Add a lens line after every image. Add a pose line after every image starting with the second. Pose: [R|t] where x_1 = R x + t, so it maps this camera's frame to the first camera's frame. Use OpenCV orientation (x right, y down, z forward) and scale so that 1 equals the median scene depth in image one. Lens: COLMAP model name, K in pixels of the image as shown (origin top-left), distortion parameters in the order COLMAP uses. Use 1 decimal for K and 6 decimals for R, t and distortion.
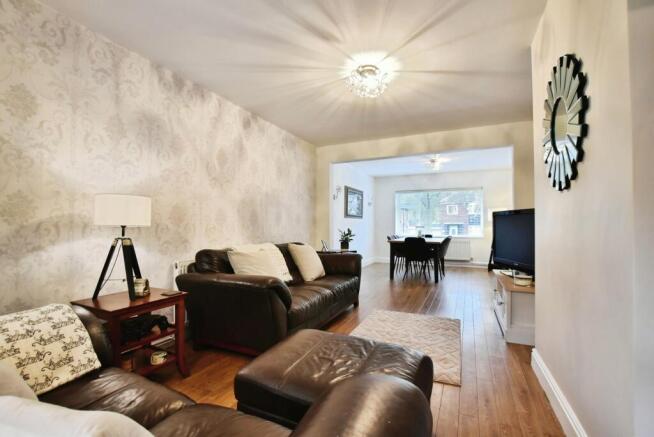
lens RADIAL K [[290.4, 0, 330.5], [0, 290.4, 222.0], [0, 0, 1]] dist [-0.001101, -0.000028]
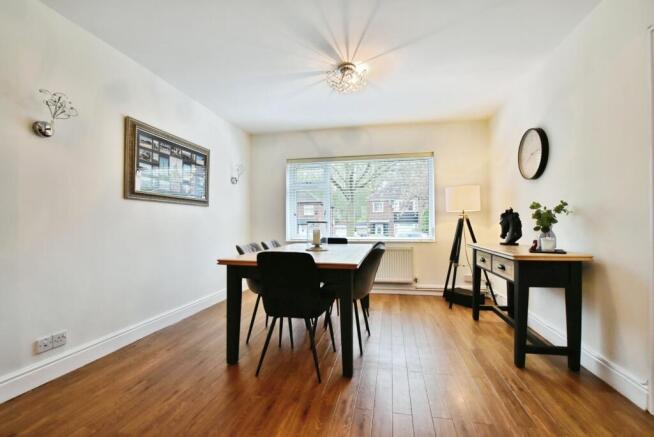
lens RADIAL K [[290.4, 0, 330.5], [0, 290.4, 222.0], [0, 0, 1]] dist [-0.001101, -0.000028]
pose [[0.971850, -0.005790, 0.235531, 0.203267], [0.005670, 0.999983, 0.001186, 0.015509], [-0.235534, 0.000183, 0.971866, 0.511548]]
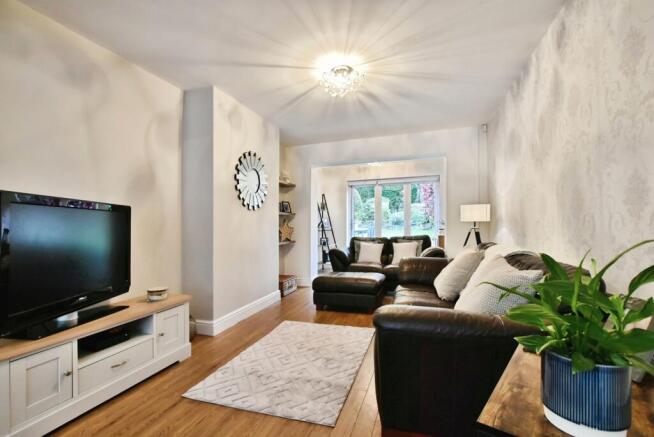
lens RADIAL K [[290.4, 0, 330.5], [0, 290.4, 222.0], [0, 0, 1]] dist [-0.001101, -0.000028]
pose [[-0.992303, 0.014398, -0.122993, 0.246228], [0.016605, 0.999719, -0.016941, 0.021787], [0.122714, -0.018853, -0.992263, 1.628587]]
